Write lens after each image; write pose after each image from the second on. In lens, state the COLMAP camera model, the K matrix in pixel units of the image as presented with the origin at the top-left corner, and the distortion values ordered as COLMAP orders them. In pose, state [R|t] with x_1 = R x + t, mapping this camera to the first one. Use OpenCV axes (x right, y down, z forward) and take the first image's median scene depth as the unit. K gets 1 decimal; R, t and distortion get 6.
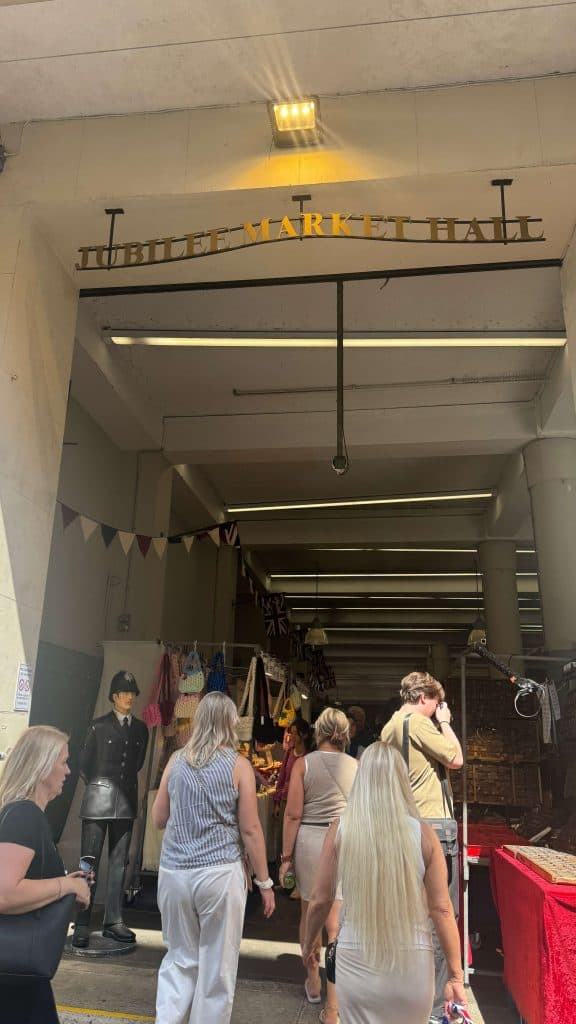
lens RADIAL K [[732.5, 0, 289.1], [0, 732.5, 512.0], [0, 0, 1]] dist [-0.003821, -0.003187]
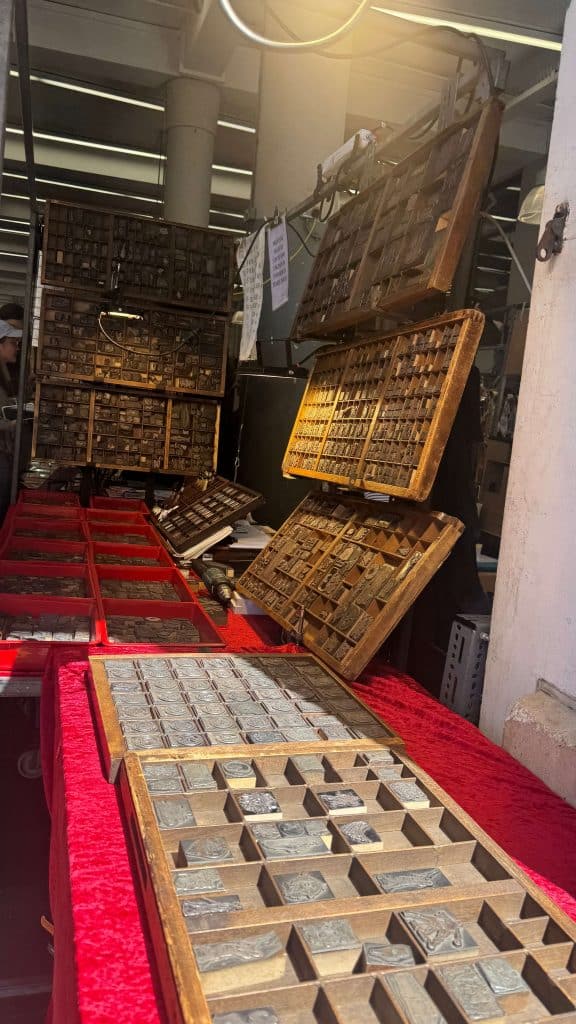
lens RADIAL K [[732.5, 0, 287.7], [0, 732.5, 511.4], [0, 0, 1]] dist [-0.003821, -0.003187]
pose [[0.906641, 0.003403, 0.421889, 0.165898], [-0.192583, 0.893052, 0.406658, 0.194444], [-0.375385, -0.449941, 0.810332, 0.526347]]
